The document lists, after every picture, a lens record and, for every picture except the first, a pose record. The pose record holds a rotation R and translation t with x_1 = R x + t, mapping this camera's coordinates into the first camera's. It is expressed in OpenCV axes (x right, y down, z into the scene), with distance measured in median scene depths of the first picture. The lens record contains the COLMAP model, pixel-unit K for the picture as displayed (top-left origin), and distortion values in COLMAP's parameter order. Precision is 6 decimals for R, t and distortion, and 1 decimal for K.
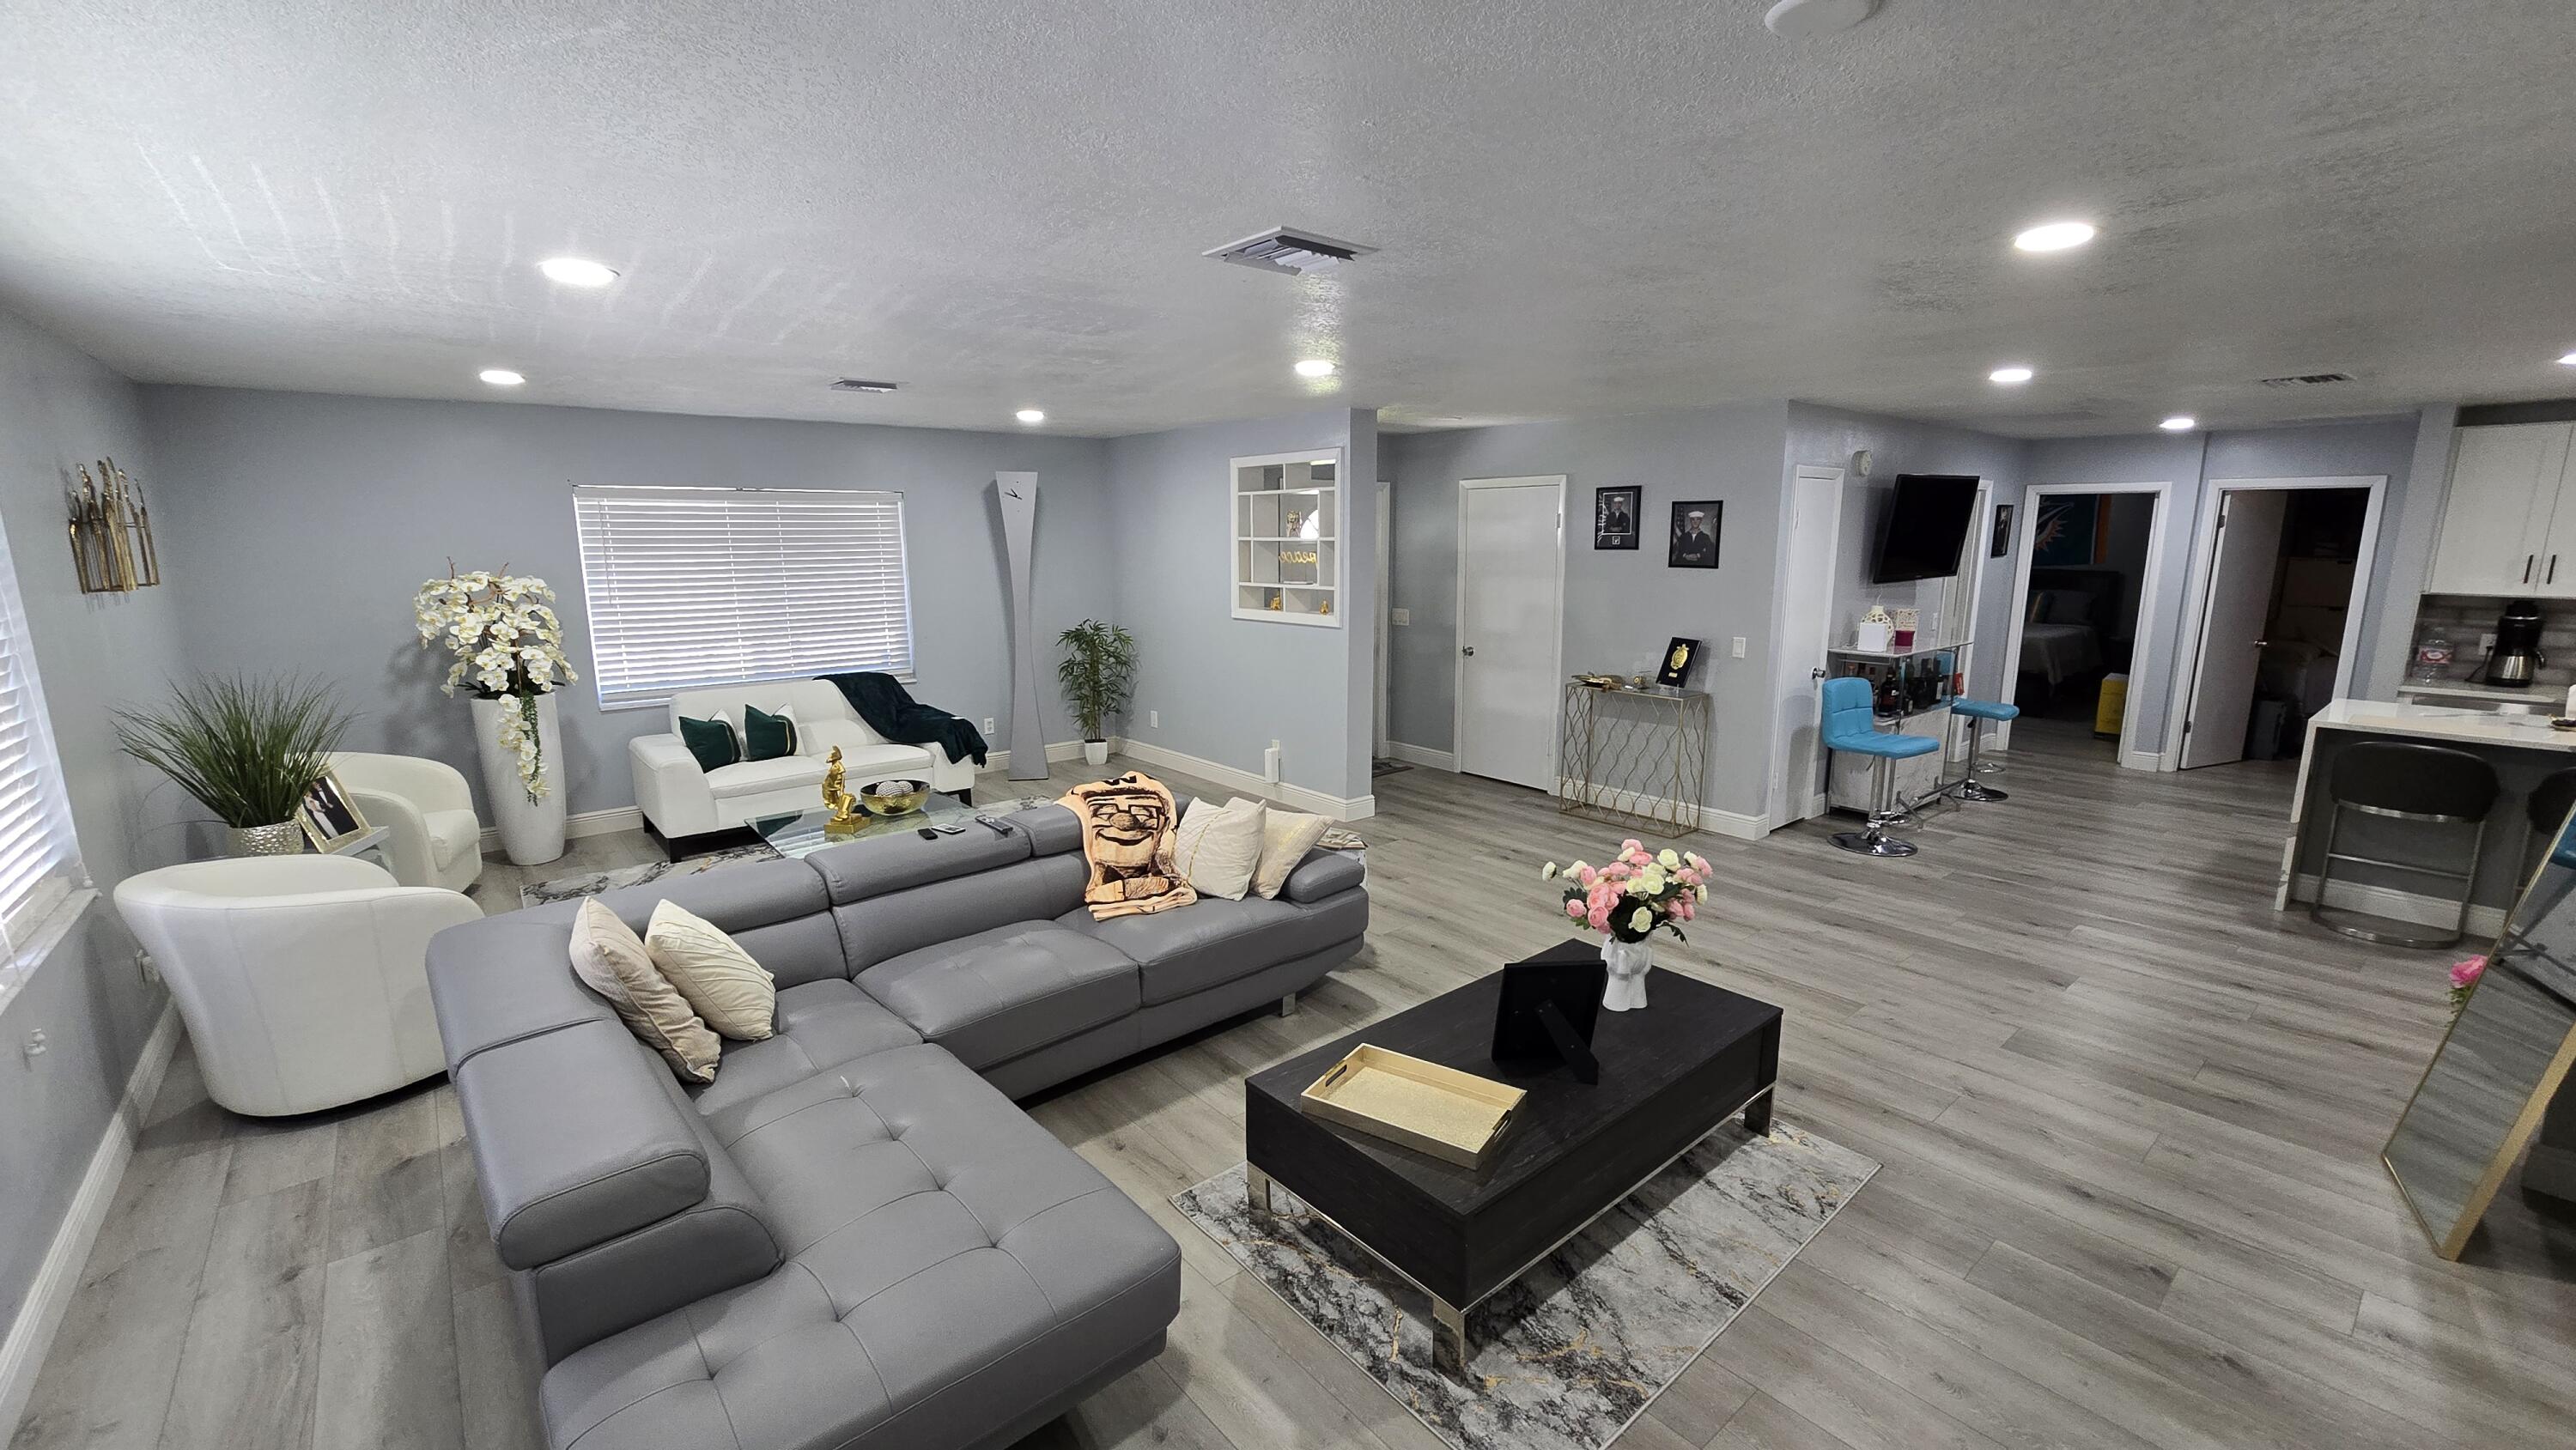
lens RADIAL K [[1053.0, 0, 1298.4], [0, 1053.0, 729.1], [0, 0, 1]] dist [-0.001224, 0.000312]
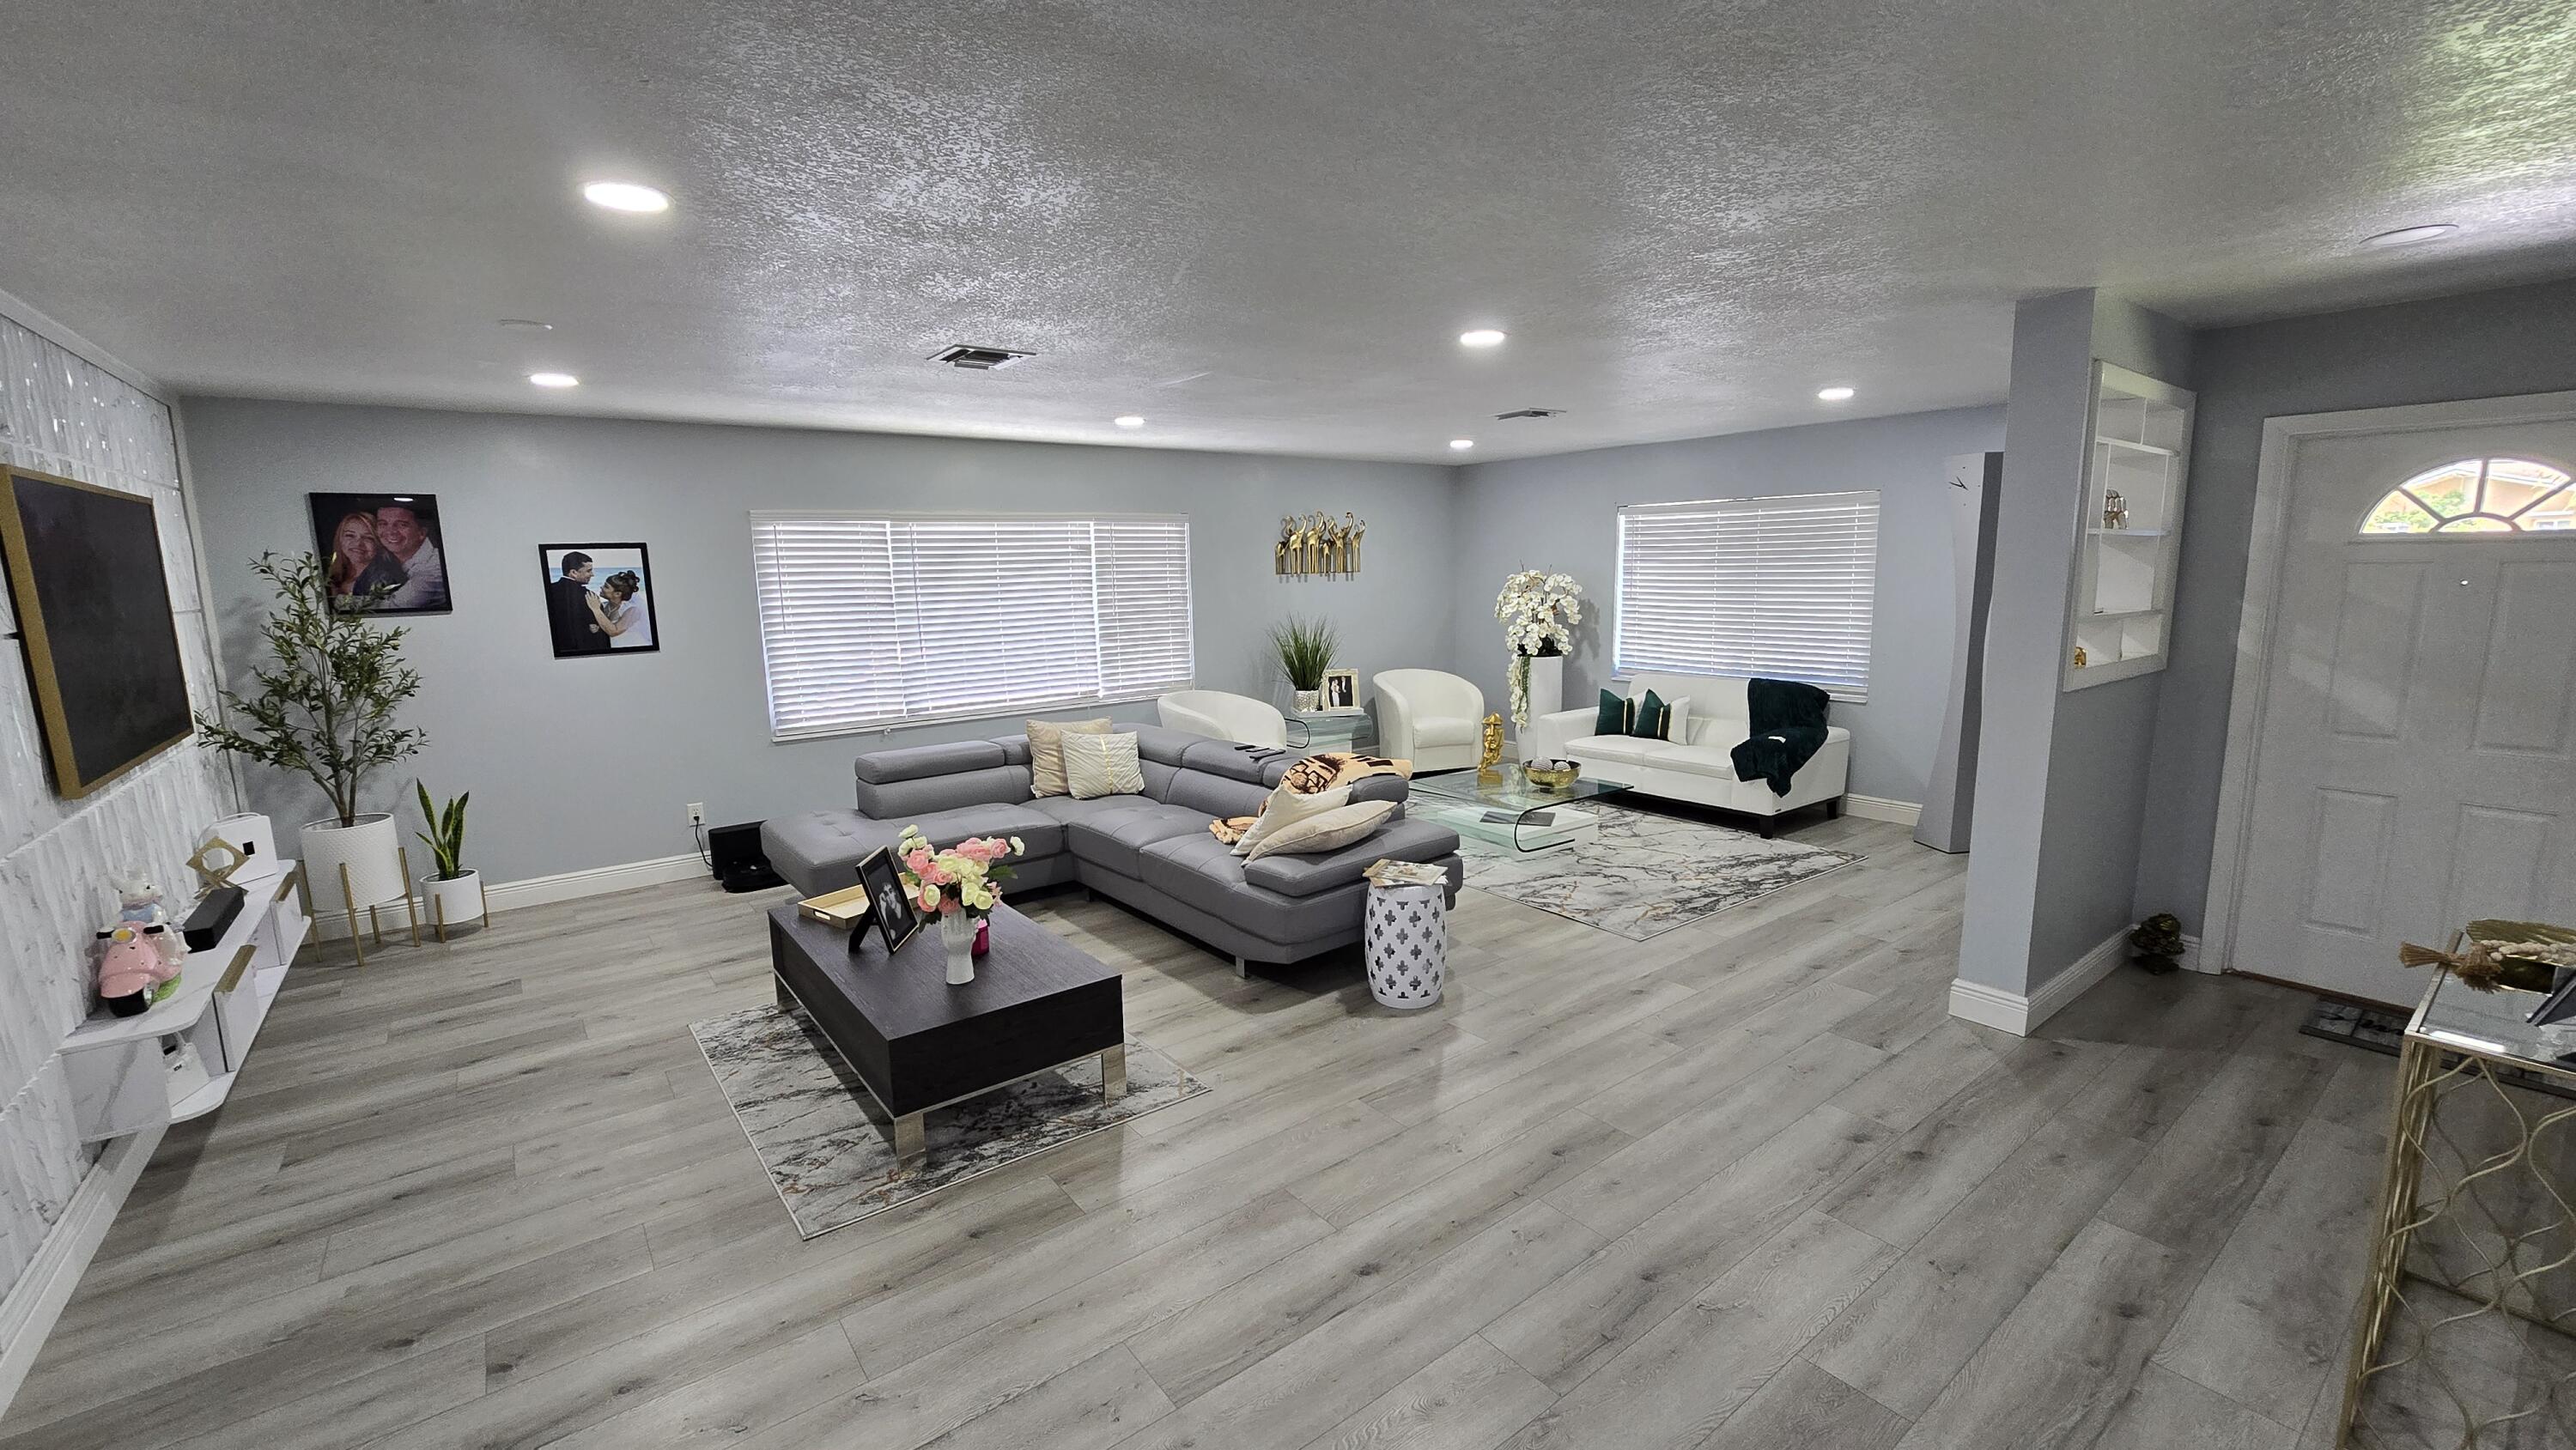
lens RADIAL K [[1053.0, 0, 1291.9], [0, 1053.0, 730.5], [0, 0, 1]] dist [-0.001224, 0.000312]
pose [[-0.053159, 0.160316, -0.985633, 0.646060], [-0.168638, 0.971411, 0.167098, -0.106533], [0.984244, 0.175098, -0.024604, 0.651955]]
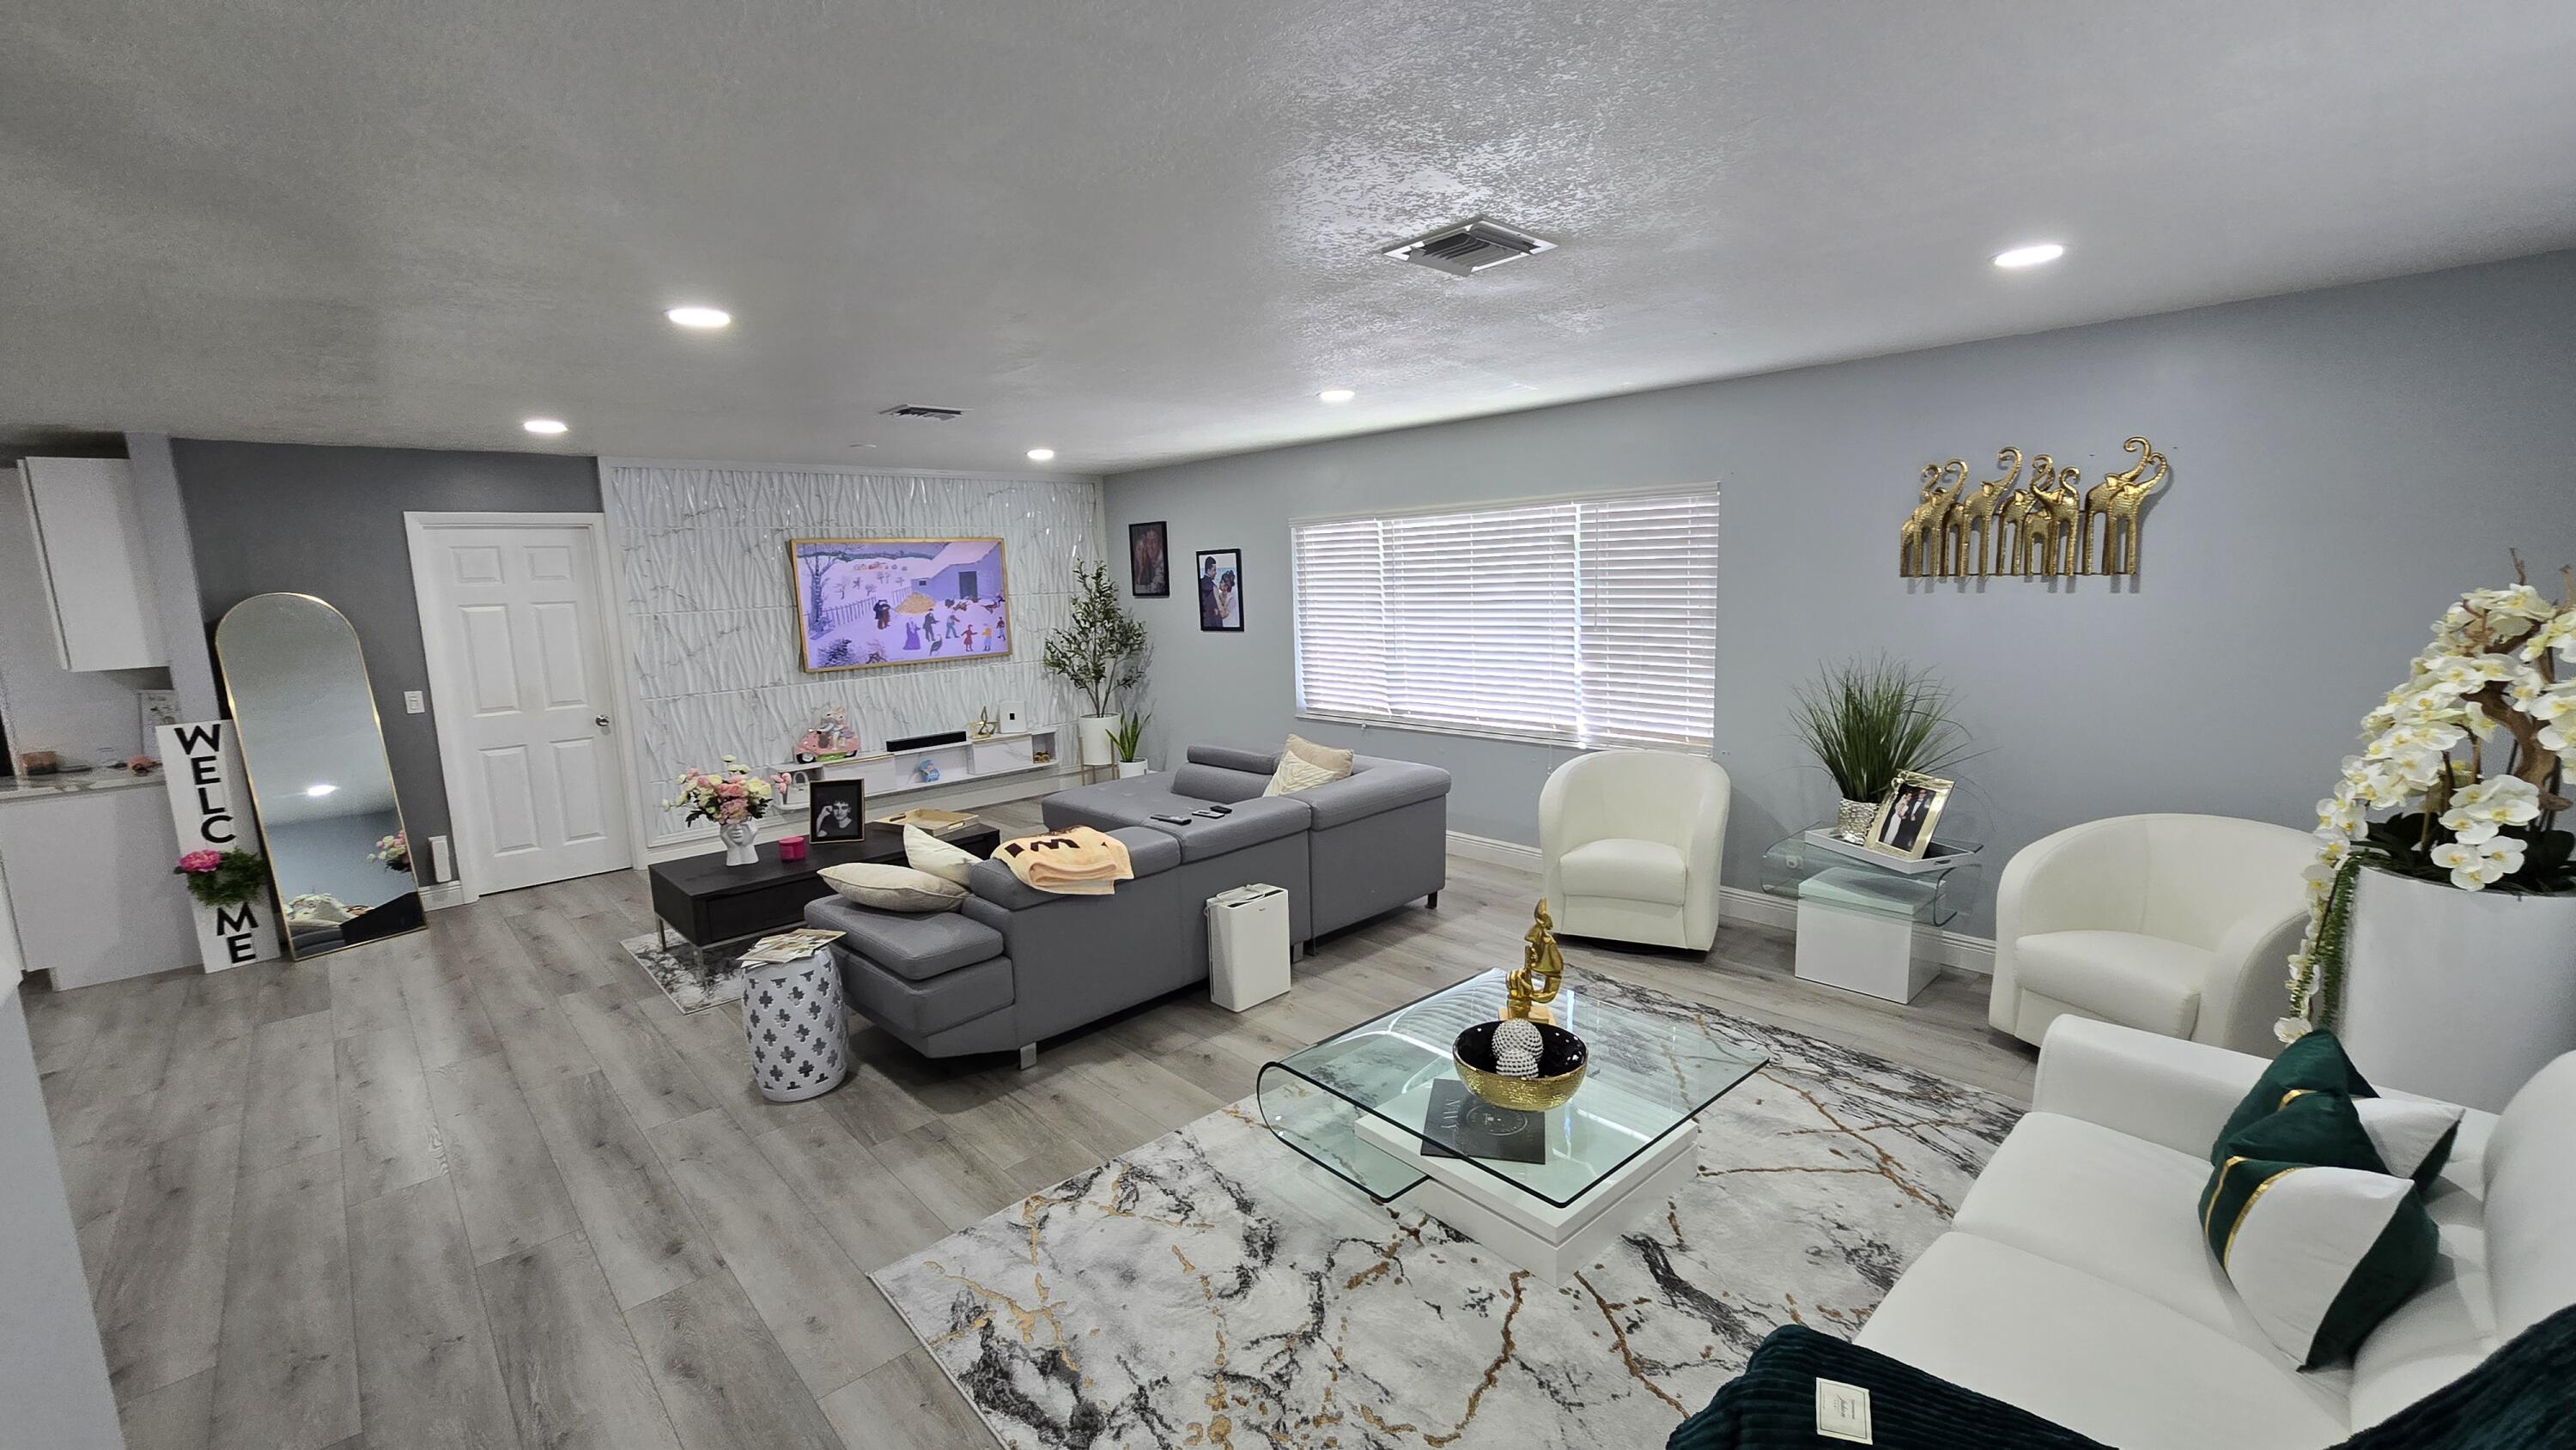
lens RADIAL K [[1053.0, 0, 1290.6], [0, 1053.0, 728.7], [0, 0, 1]] dist [-0.001224, 0.000312]
pose [[-0.998476, 0.039327, -0.038712, -0.231384], [0.024109, 0.941899, 0.335031, -0.220969], [0.049638, 0.333587, -0.941411, 1.229526]]
